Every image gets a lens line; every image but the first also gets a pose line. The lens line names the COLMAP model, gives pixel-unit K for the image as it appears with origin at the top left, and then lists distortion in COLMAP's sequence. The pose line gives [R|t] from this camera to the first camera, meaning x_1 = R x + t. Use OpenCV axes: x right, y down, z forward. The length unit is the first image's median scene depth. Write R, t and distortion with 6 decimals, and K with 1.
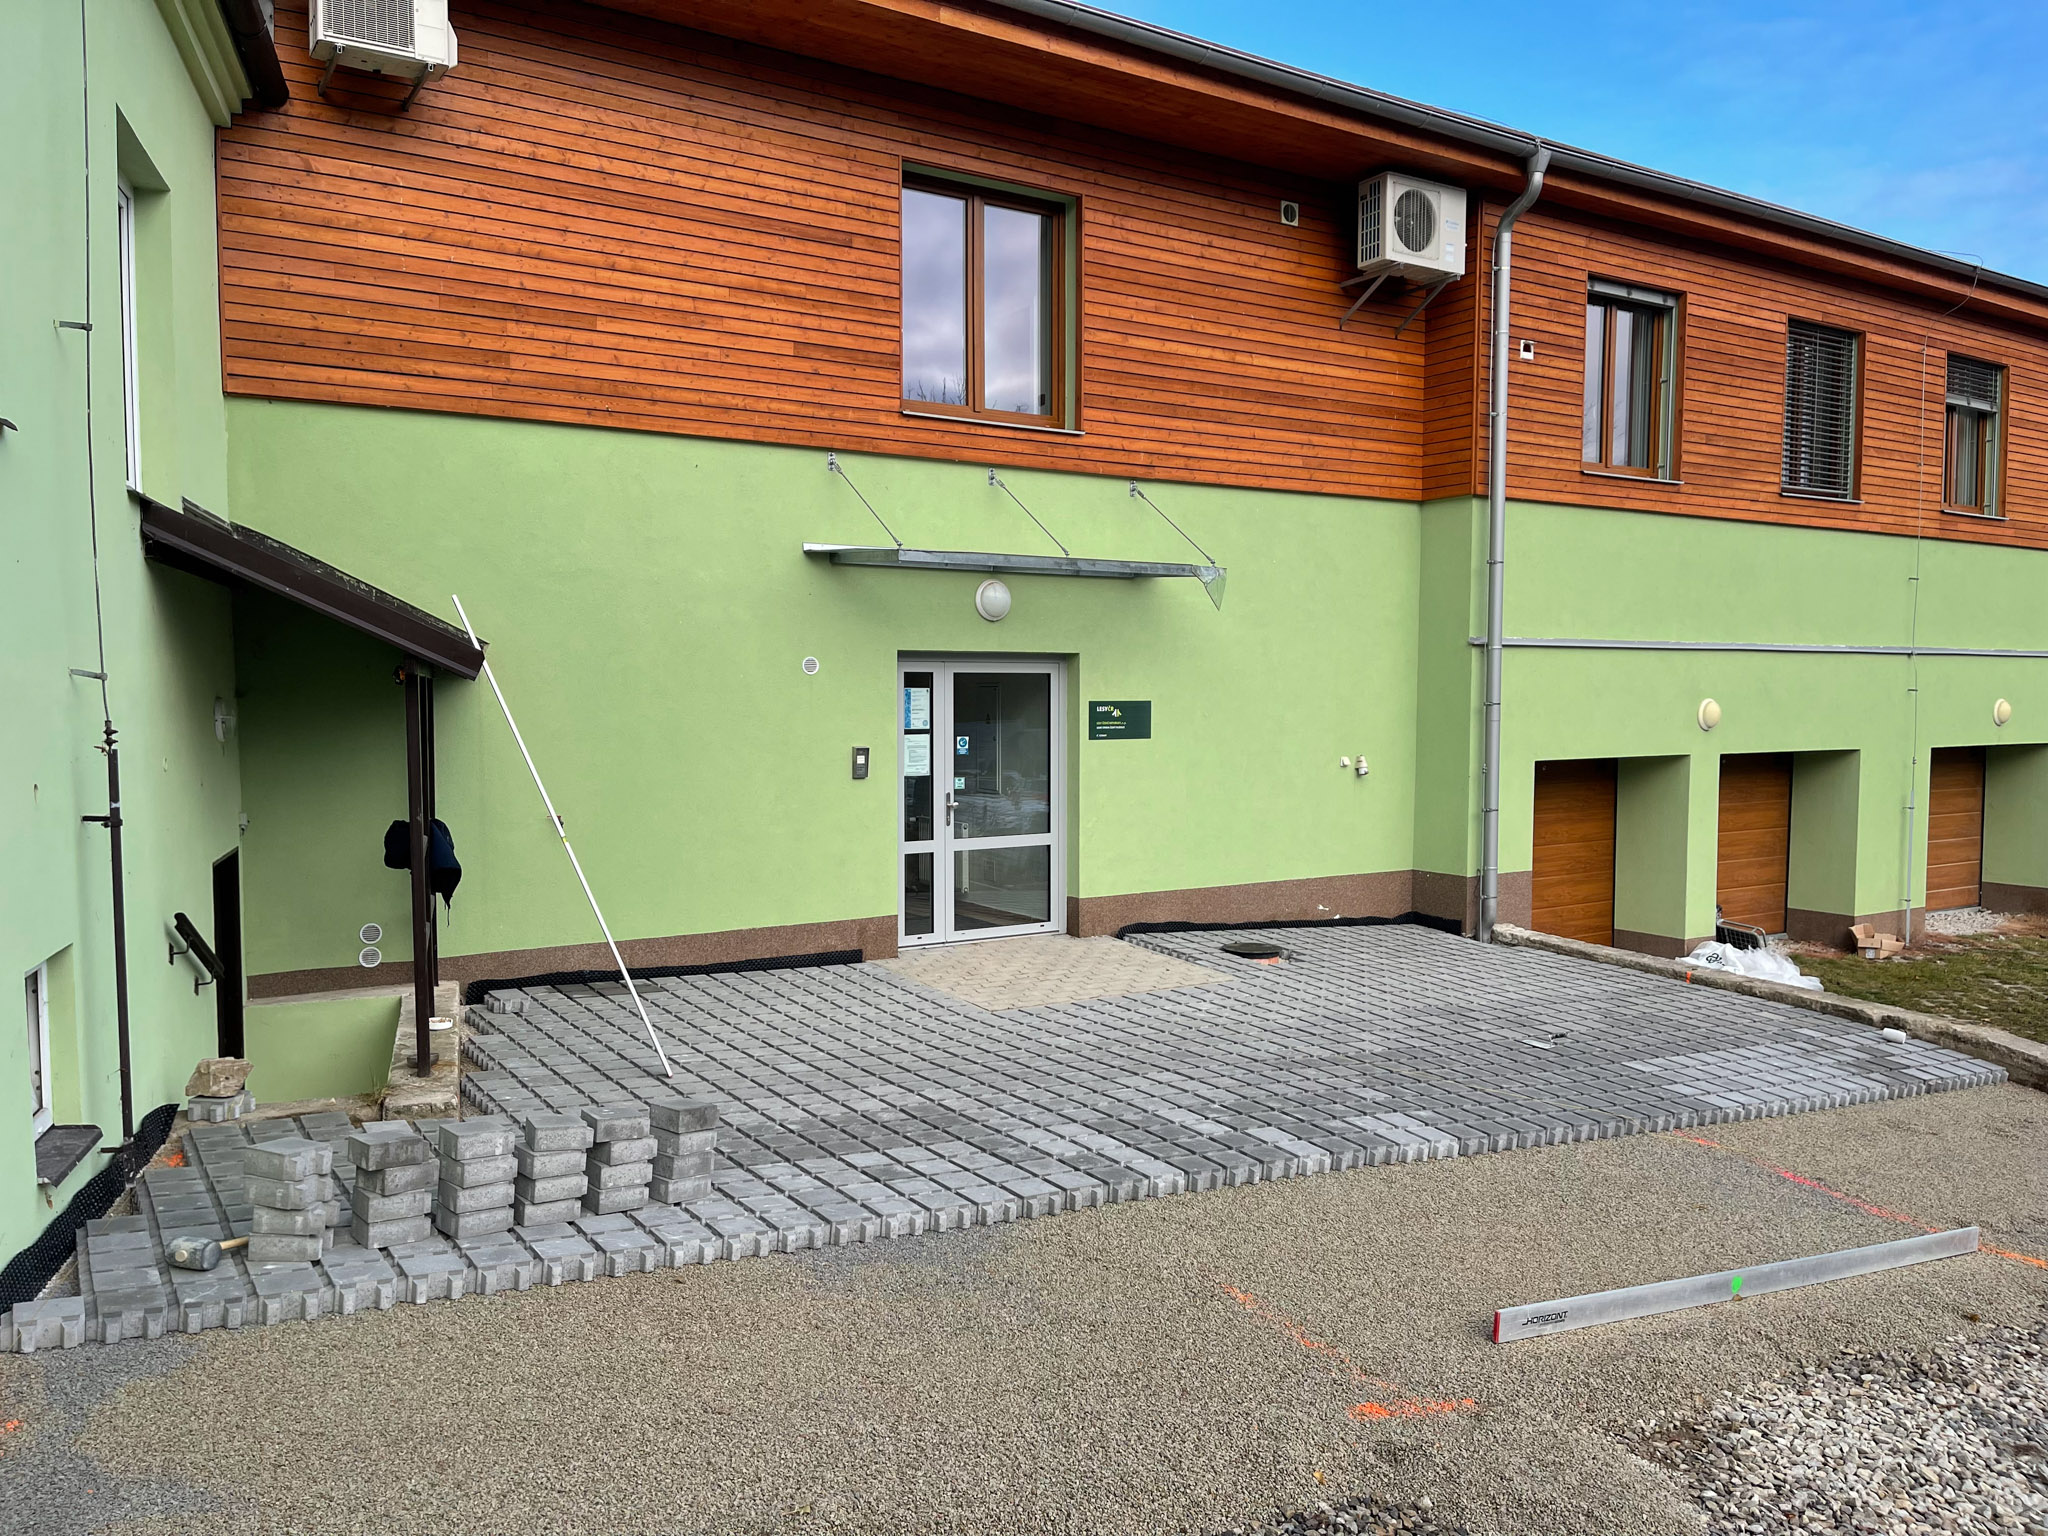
lens RADIAL K [[1541.9, 0, 1025.1], [0, 1541.9, 774.4], [0, 0, 1]] dist [0.072802, -0.079027]
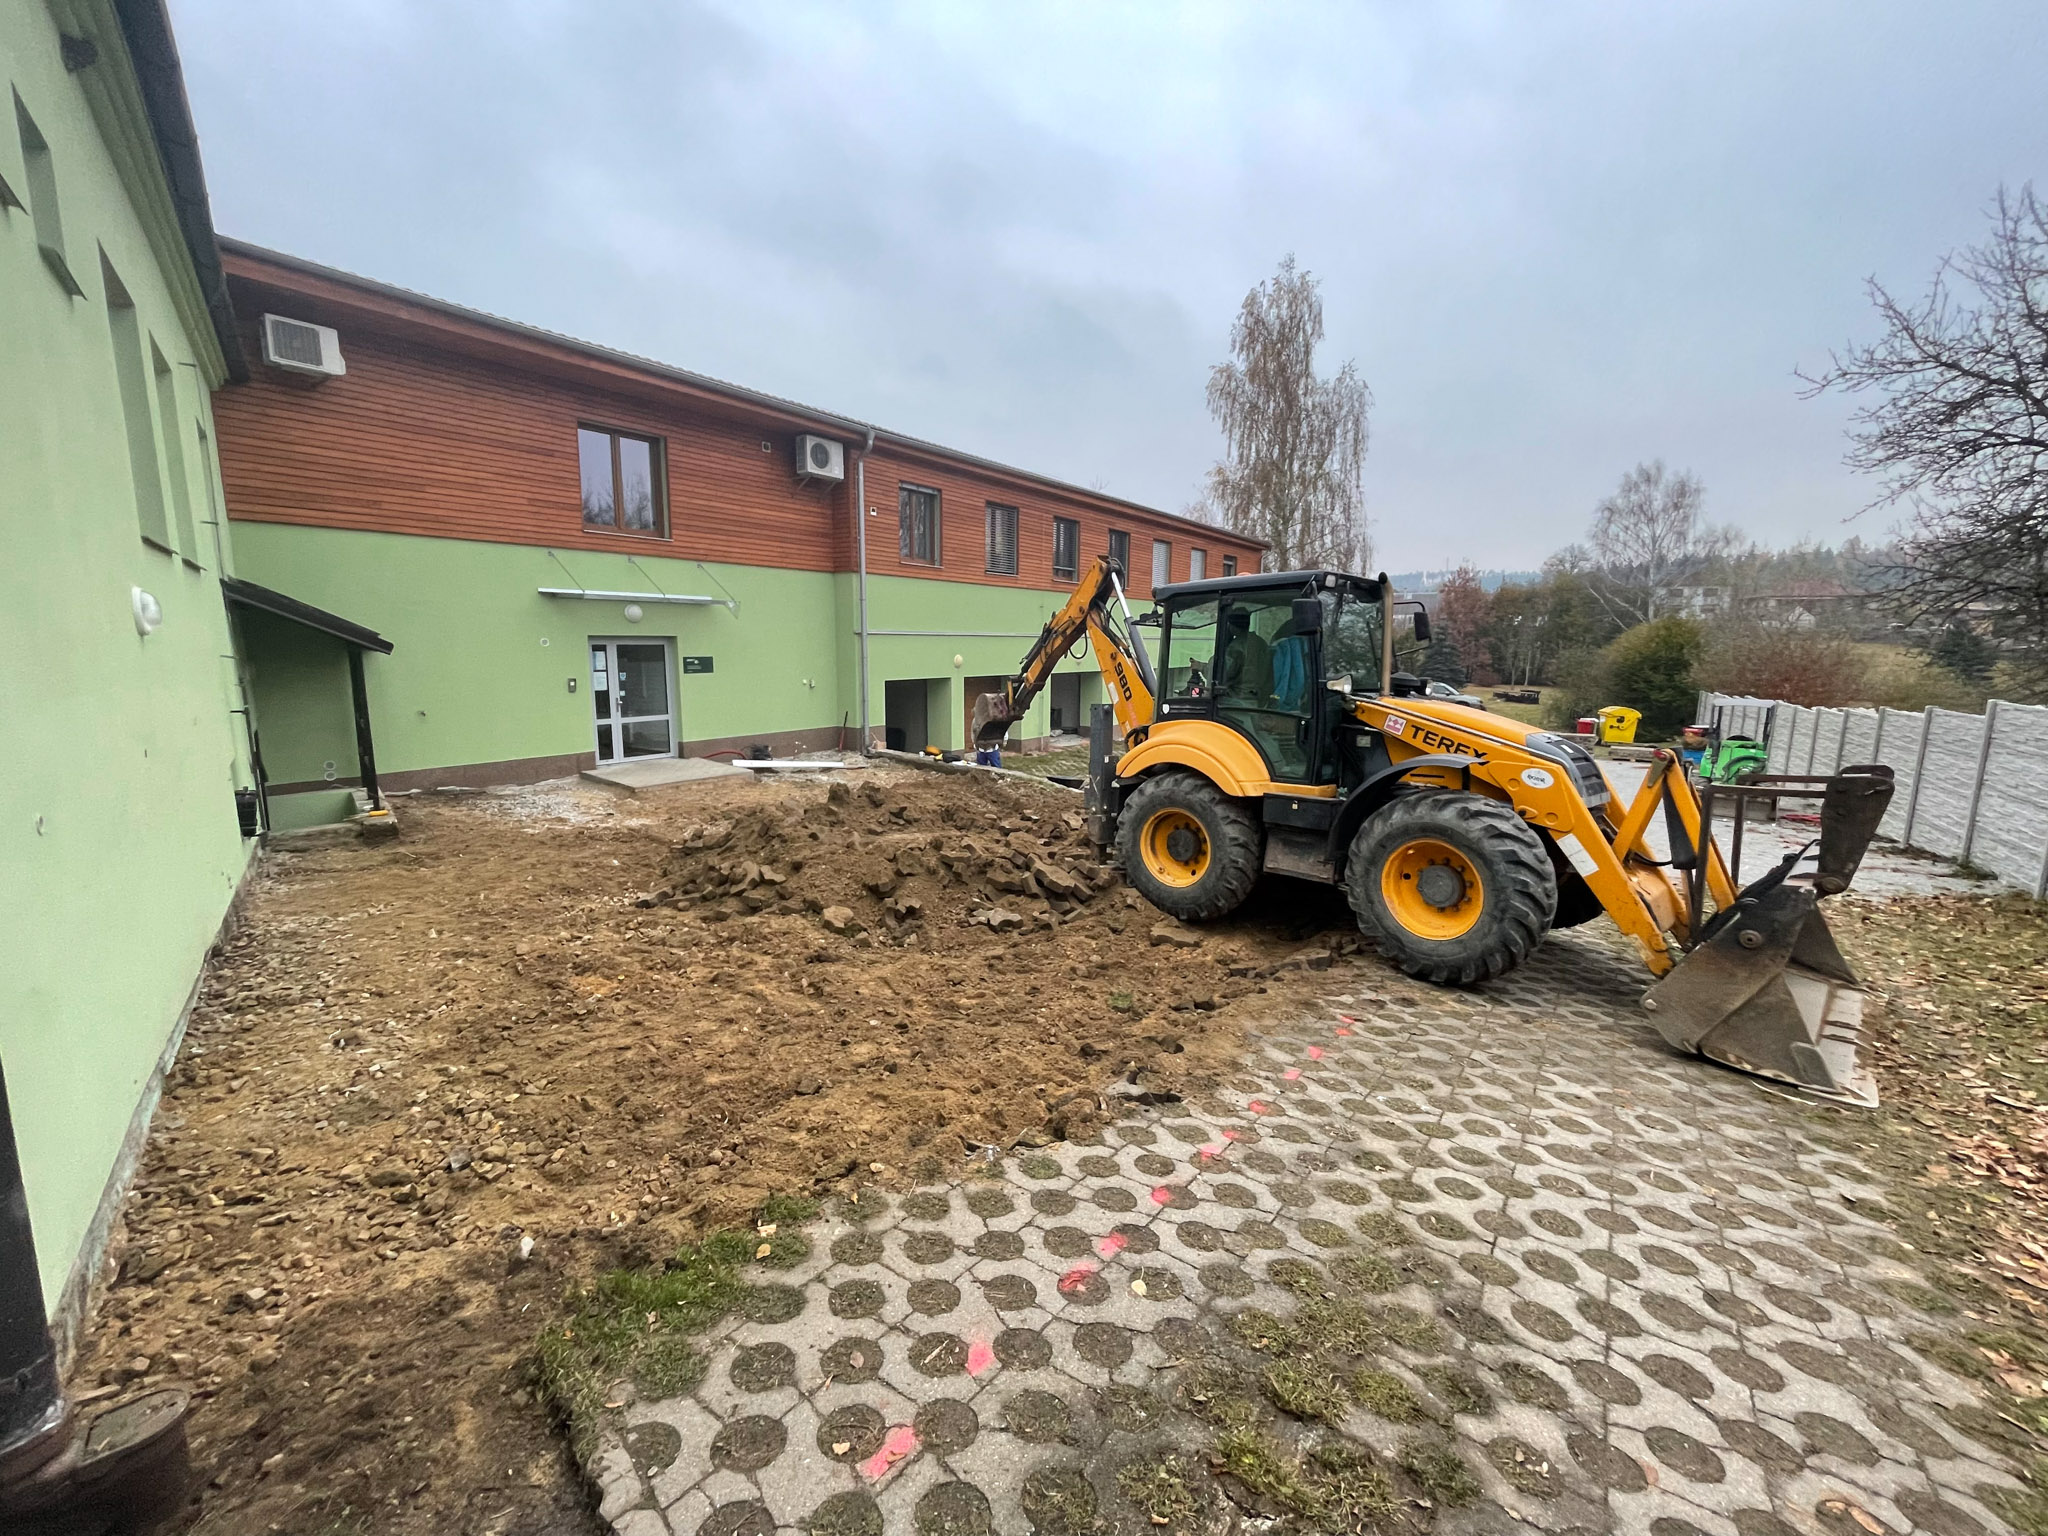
lens RADIAL K [[829.4, 0, 1017.6], [0, 829.4, 763.8], [0, 0, 1]] dist [-0.007018, 0.000427]
pose [[0.937985, -0.042723, 0.344034, 0.078577], [0.008758, 0.994981, 0.099681, -0.007272], [-0.346566, -0.090486, 0.933651, -0.352112]]
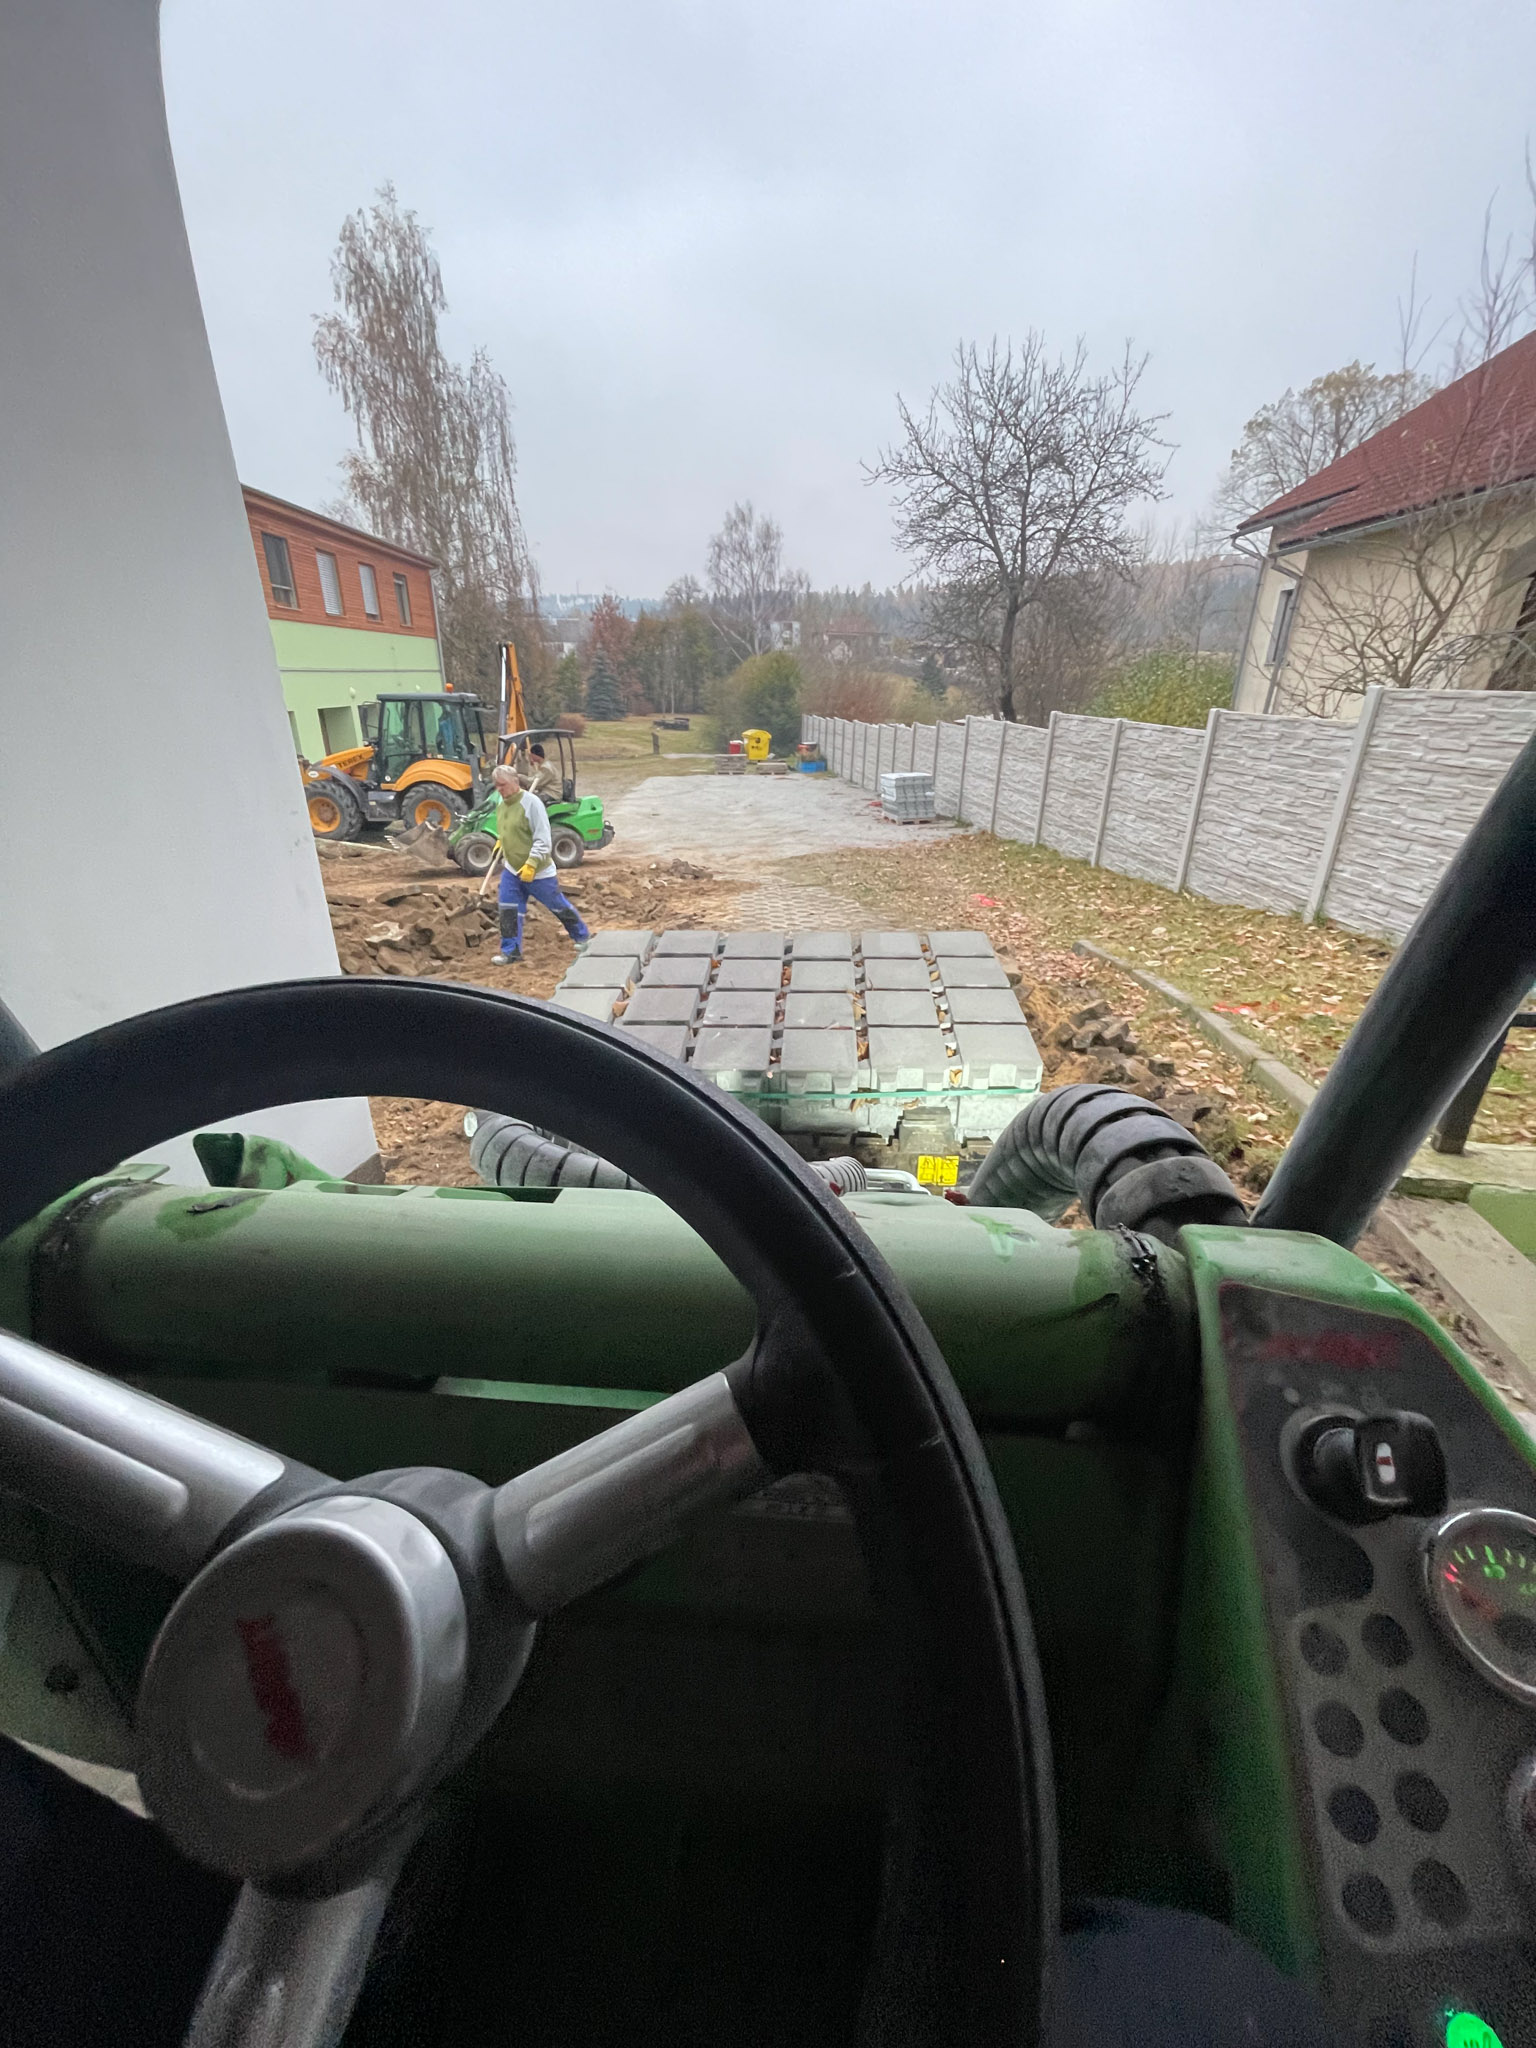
lens RADIAL K [[831.5, 0, 775.1], [0, 831.5, 1024.0], [0, 0, 1]] dist [-0.009681, 0.006042]
pose [[0.511961, -0.328704, 0.793630, -0.141228], [0.034752, 0.931060, 0.363206, -0.014952], [-0.858305, -0.158368, 0.488090, -0.393420]]
